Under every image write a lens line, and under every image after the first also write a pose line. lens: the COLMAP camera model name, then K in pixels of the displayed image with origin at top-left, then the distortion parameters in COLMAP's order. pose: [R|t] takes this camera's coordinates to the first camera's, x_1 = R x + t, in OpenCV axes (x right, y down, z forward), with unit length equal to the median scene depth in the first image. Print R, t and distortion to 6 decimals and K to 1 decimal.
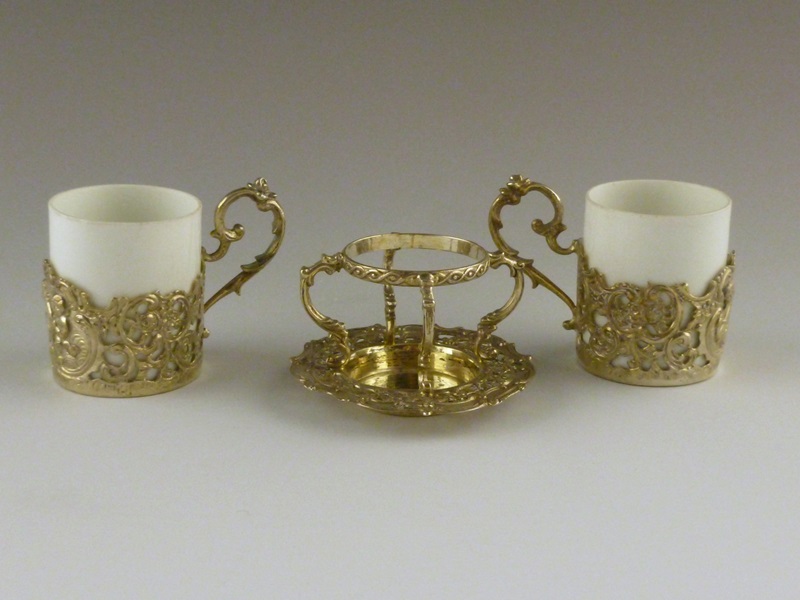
lens RADIAL K [[1221.5, 0, 399.0], [0, 1221.5, 300.7], [0, 0, 1]] dist [-0.082197, 0.000000]
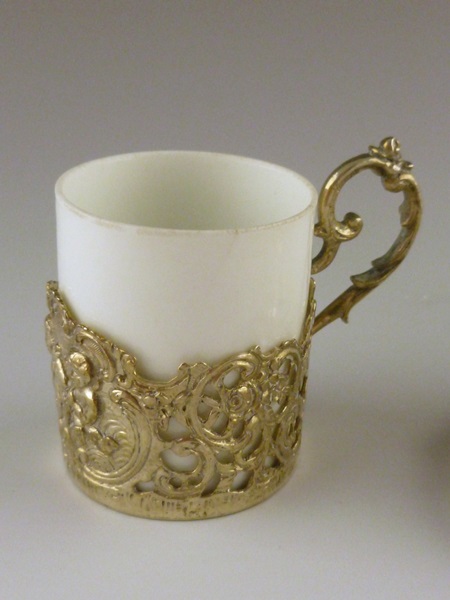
lens RADIAL K [[916.2, 0, 225.9], [0, 916.2, 299.1], [0, 0, 1]] dist [-0.082197, 0.000000]
pose [[0.999721, -0.009456, -0.021660, -0.200235], [0.011629, 0.994668, 0.102470, -0.072573], [0.020576, -0.102693, 0.994500, 0.571039]]
